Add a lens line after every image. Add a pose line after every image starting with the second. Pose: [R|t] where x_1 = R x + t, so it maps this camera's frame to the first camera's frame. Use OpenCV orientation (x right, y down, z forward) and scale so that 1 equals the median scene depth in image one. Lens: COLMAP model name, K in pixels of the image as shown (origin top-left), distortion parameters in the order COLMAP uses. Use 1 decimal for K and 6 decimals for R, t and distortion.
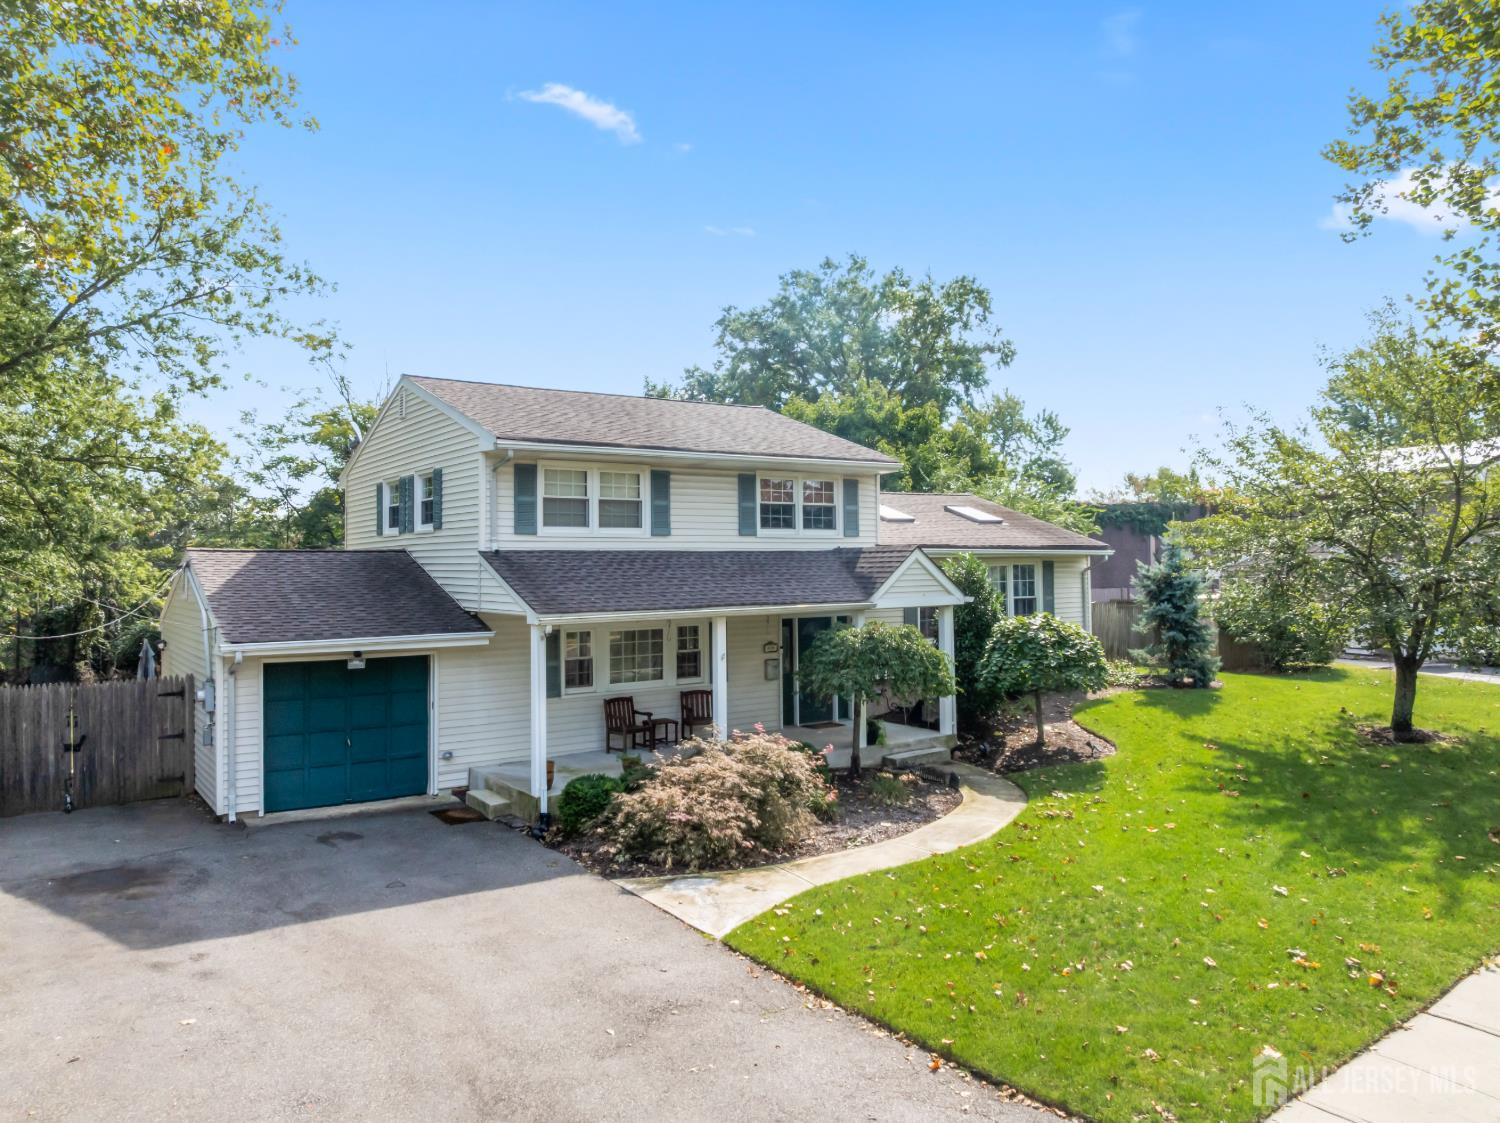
lens RADIAL K [[1048.7, 0, 756.6], [0, 1048.7, 553.2], [0, 0, 1]] dist [-0.040354, -0.006452]
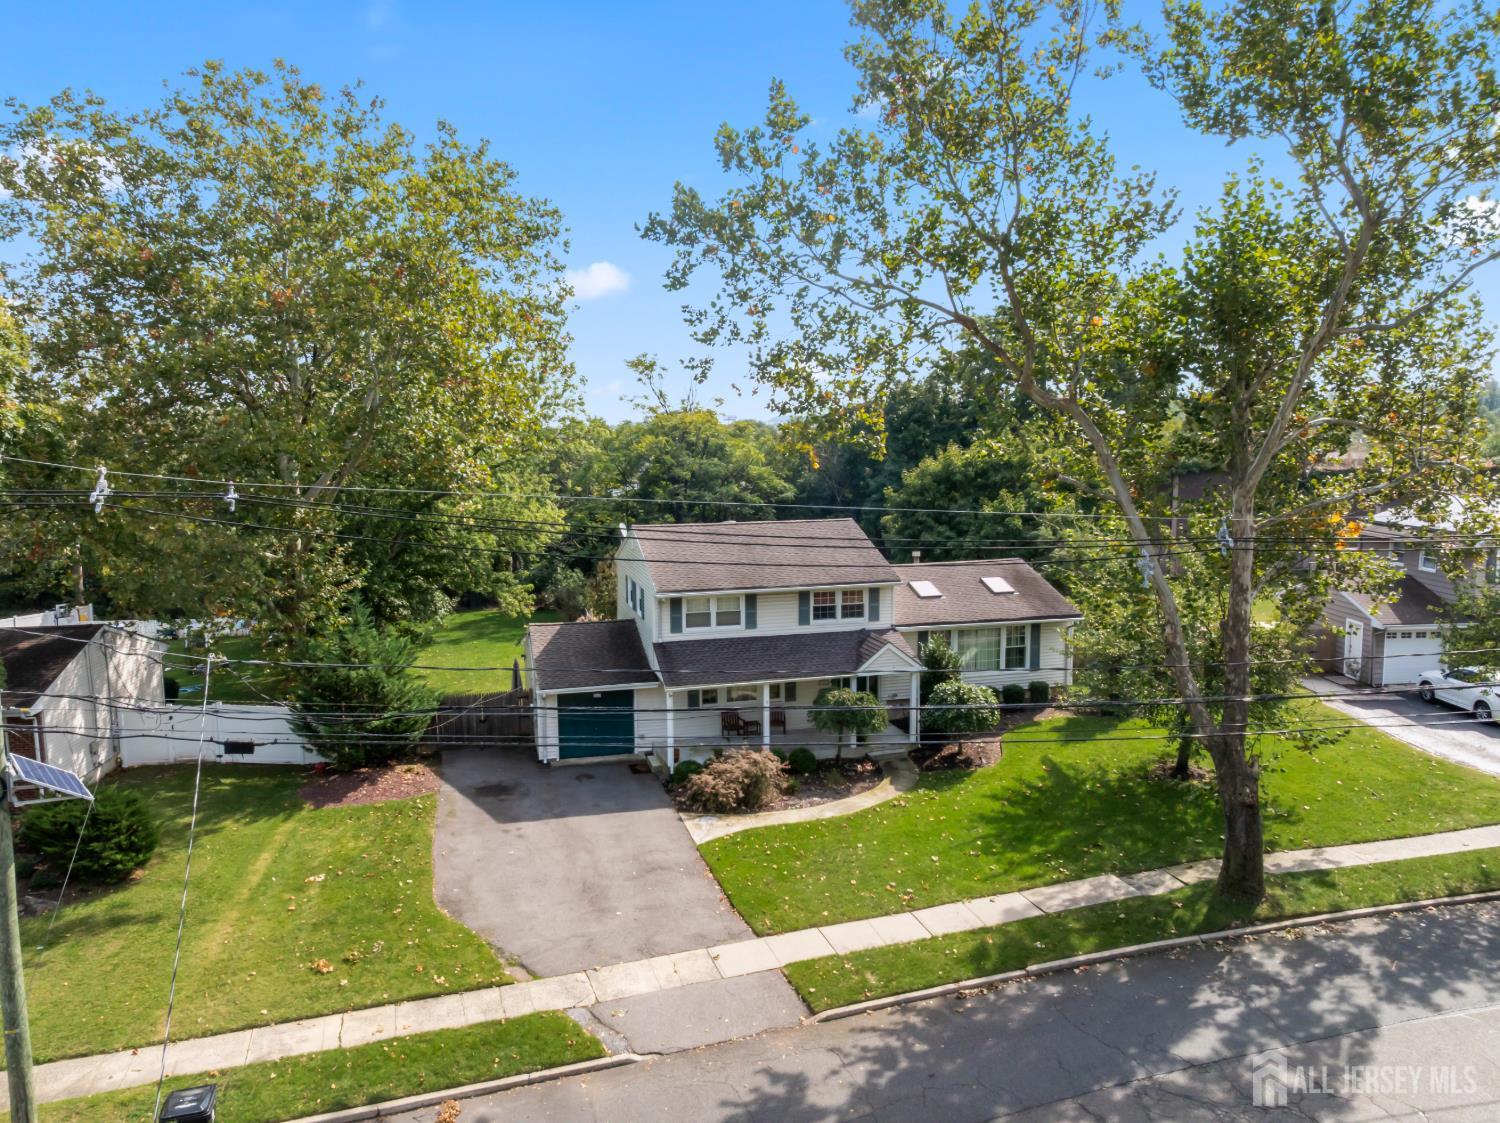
lens RADIAL K [[1048.7, 0, 756.6], [0, 1048.7, 553.2], [0, 0, 1]] dist [-0.040354, -0.006452]
pose [[0.939558, 0.041245, -0.339898, 0.647087], [0.004084, 0.991298, 0.131576, -0.466756], [0.342366, -0.125011, 0.931213, -0.864077]]
